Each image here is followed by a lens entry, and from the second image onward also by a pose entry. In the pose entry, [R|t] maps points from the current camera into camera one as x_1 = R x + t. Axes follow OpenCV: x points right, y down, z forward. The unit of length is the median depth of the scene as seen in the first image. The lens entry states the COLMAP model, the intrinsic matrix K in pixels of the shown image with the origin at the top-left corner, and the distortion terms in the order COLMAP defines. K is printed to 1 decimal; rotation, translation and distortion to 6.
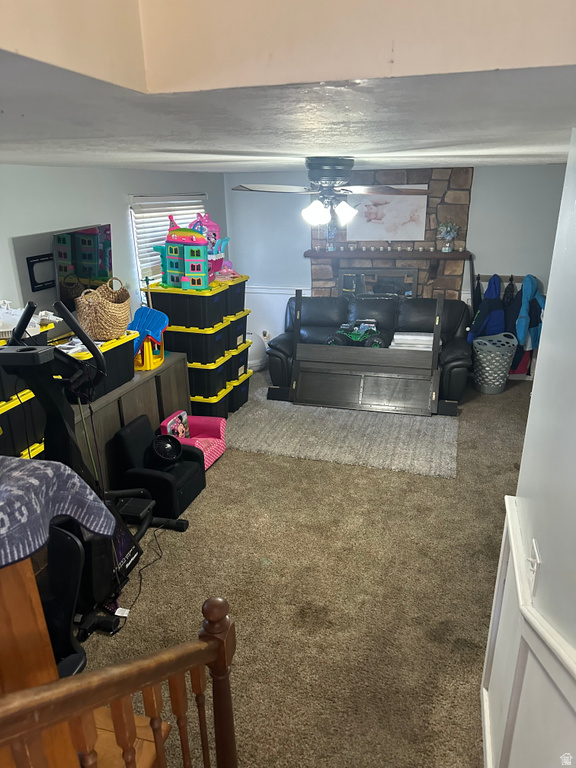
lens RADIAL K [[542.1, 0, 287.3], [0, 542.1, 386.7], [0, 0, 1]] dist [0.070526, -0.104979]
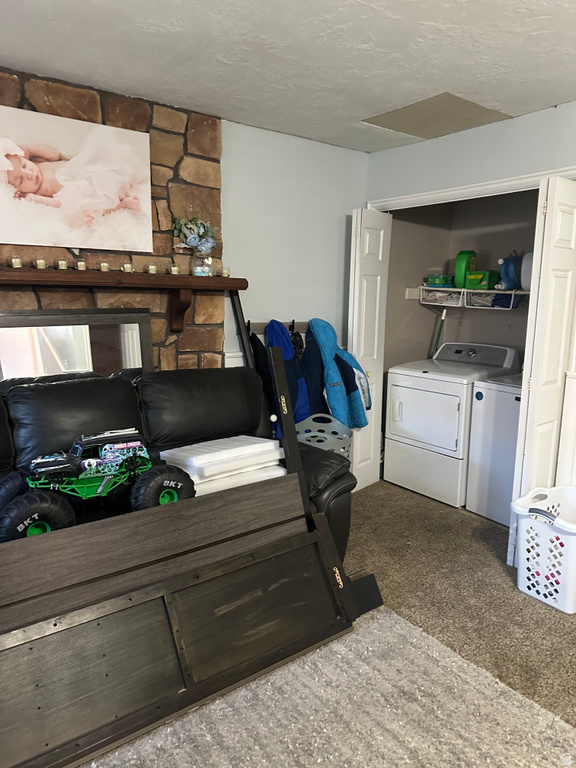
lens RADIAL K [[542.1, 0, 292.3], [0, 542.1, 389.8], [0, 0, 1]] dist [0.070526, -0.104979]
pose [[0.603224, -0.108857, 0.790108, -0.063369], [0.249434, 0.966698, -0.057249, -0.095457], [-0.757564, 0.231614, 0.610288, 0.647252]]
